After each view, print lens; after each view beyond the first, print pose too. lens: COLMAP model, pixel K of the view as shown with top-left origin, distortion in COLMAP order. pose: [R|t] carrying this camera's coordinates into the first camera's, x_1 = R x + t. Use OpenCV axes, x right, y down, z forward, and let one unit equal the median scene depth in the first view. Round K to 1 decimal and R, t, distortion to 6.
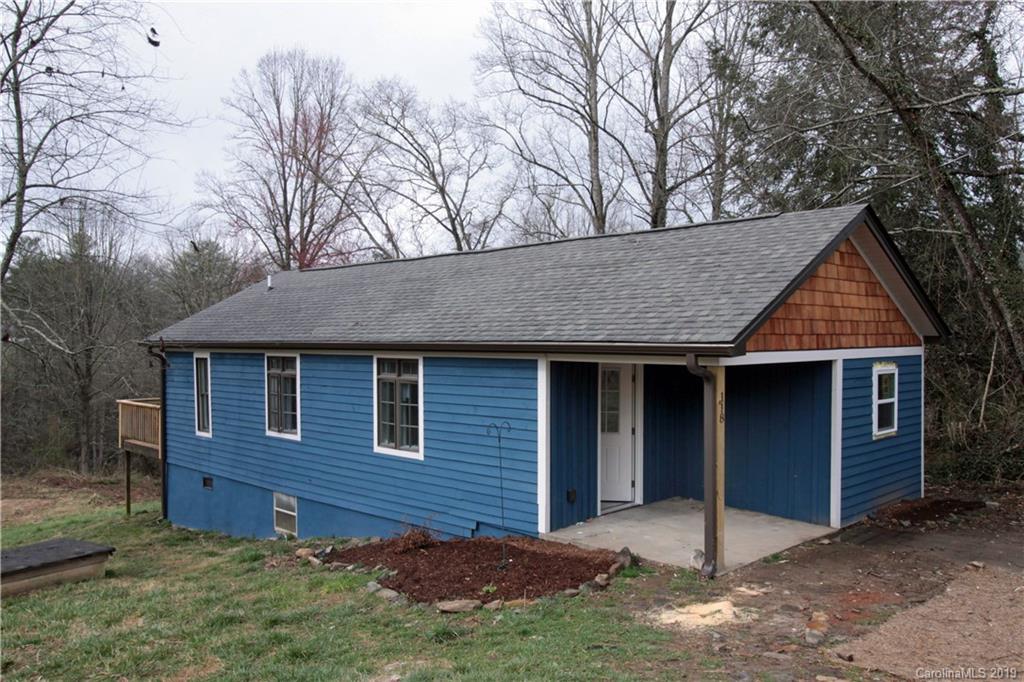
lens RADIAL K [[825.4, 0, 512.0], [0, 825.4, 341.0], [0, 0, 1]] dist [-0.003637, -0.000538]
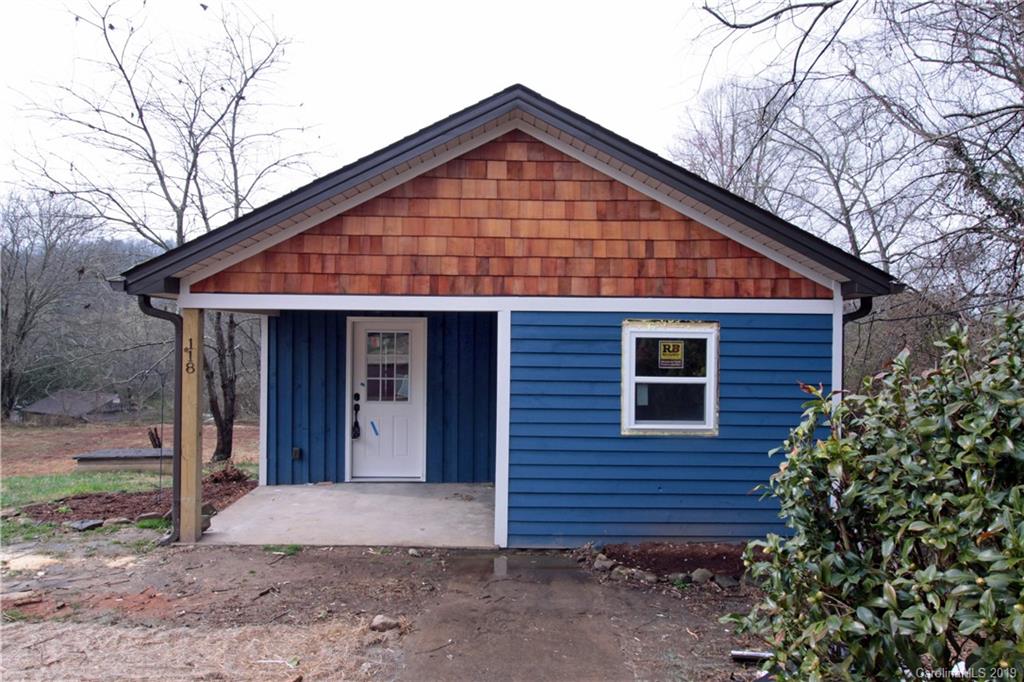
lens RADIAL K [[766.0, 0, 512.0], [0, 766.0, 341.0], [0, 0, 1]] dist [0.003215, 0.000176]
pose [[0.732733, 0.025448, -0.680040, 0.470457], [-0.016859, 0.999673, 0.019243, 0.019495], [0.680307, -0.002635, 0.732923, 0.285179]]
